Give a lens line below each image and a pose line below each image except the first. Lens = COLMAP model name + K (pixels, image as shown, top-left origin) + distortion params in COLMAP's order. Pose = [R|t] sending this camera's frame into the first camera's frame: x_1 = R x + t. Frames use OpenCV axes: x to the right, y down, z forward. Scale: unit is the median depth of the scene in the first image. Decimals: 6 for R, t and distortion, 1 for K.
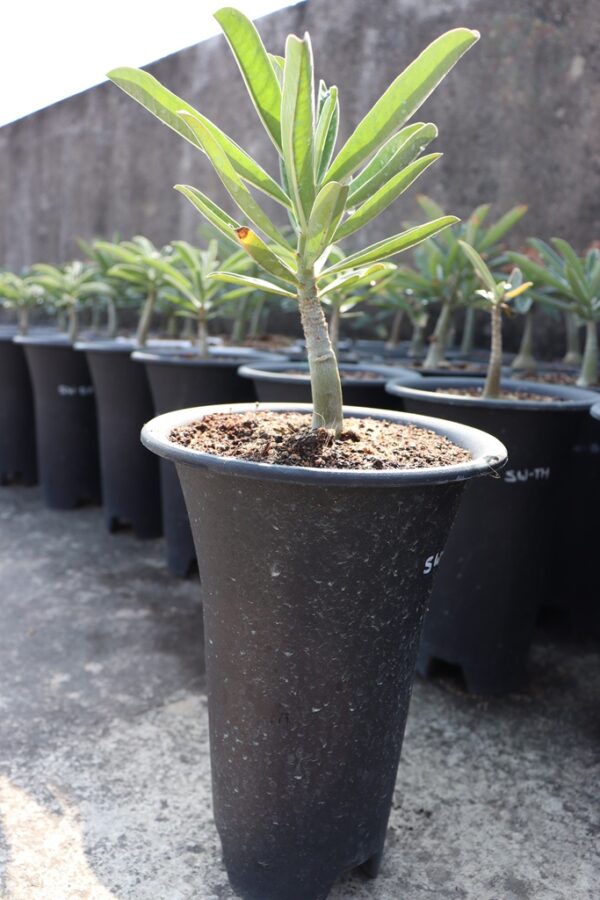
lens RADIAL K [[786.4, 0, 298.9], [0, 786.4, 454.9], [0, 0, 1]] dist [-0.186547, 0.180118]
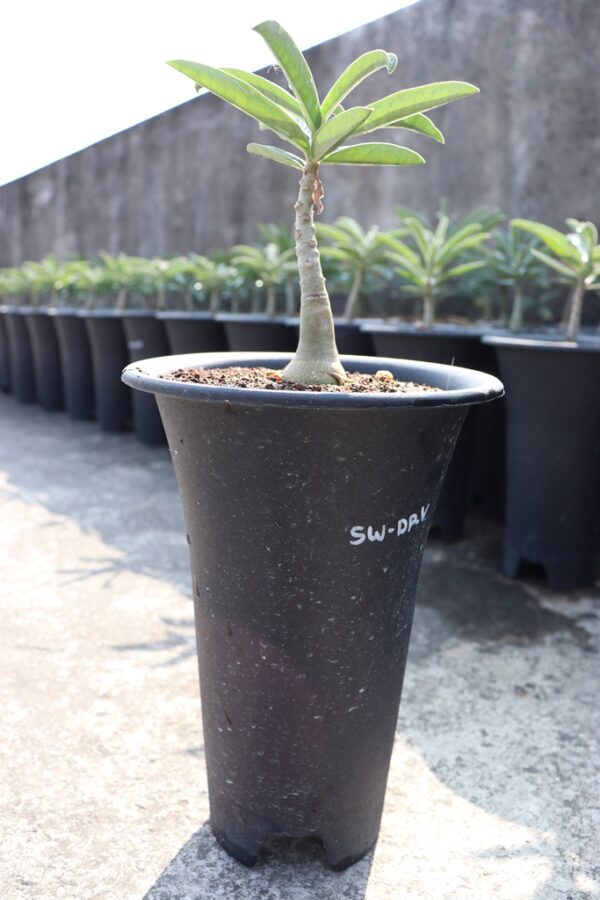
lens RADIAL K [[785.2, 0, 300.0], [0, 785.2, 450.0], [0, 0, 1]] dist [-0.178273, 0.162401]
pose [[0.992456, 0.004782, -0.122510, -0.273591], [-0.004346, 0.999983, 0.003824, 0.052972], [0.122526, -0.003263, 0.992460, -0.086577]]
